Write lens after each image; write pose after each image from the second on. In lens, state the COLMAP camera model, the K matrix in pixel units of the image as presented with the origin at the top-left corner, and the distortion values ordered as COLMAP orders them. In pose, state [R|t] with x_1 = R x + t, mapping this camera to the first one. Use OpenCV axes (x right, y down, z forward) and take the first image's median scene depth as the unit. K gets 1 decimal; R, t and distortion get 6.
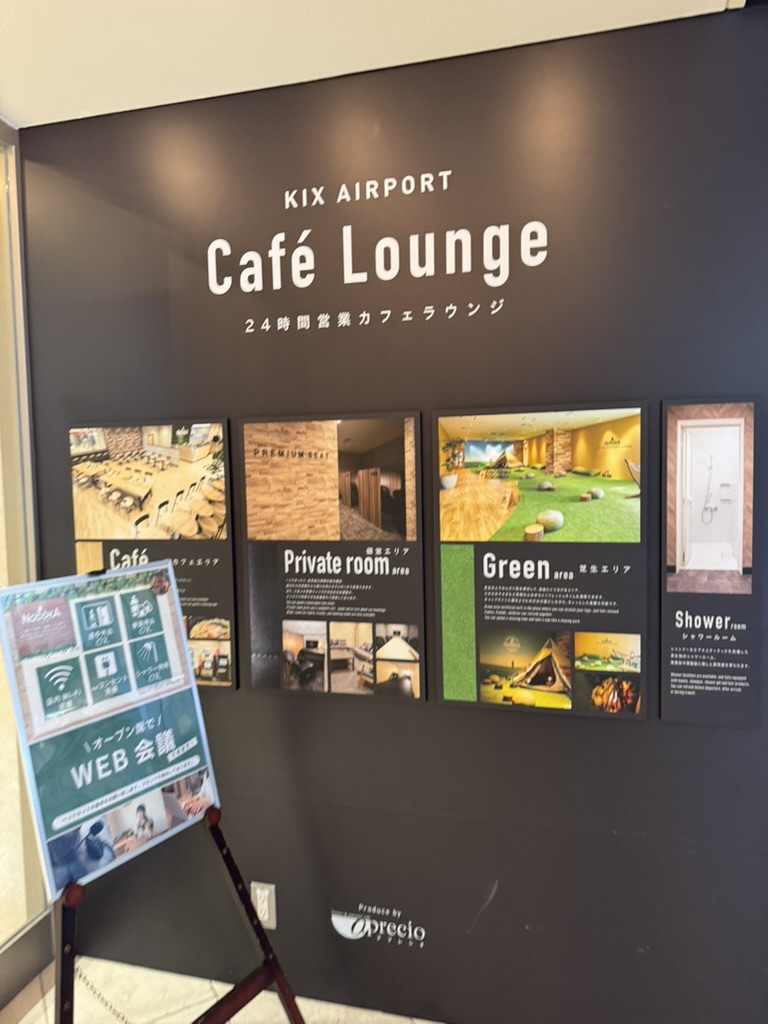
lens RADIAL K [[702.6, 0, 384.0], [0, 702.6, 512.0], [0, 0, 1]] dist [0.081491, -0.099235]
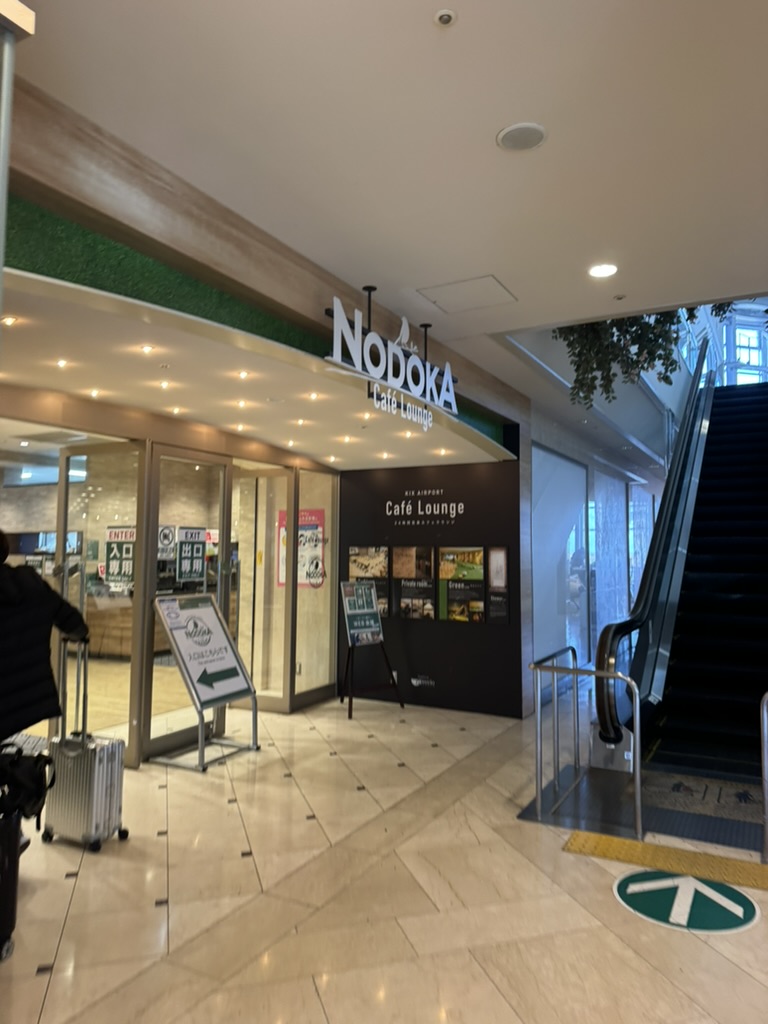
lens RADIAL K [[702.6, 0, 384.0], [0, 702.6, 512.0], [0, 0, 1]] dist [0.081491, -0.099235]
pose [[0.970787, 0.012167, -0.239636, 0.720366], [-0.041975, 0.991924, -0.119684, 0.156476], [0.236244, 0.126247, 0.963458, -2.943283]]
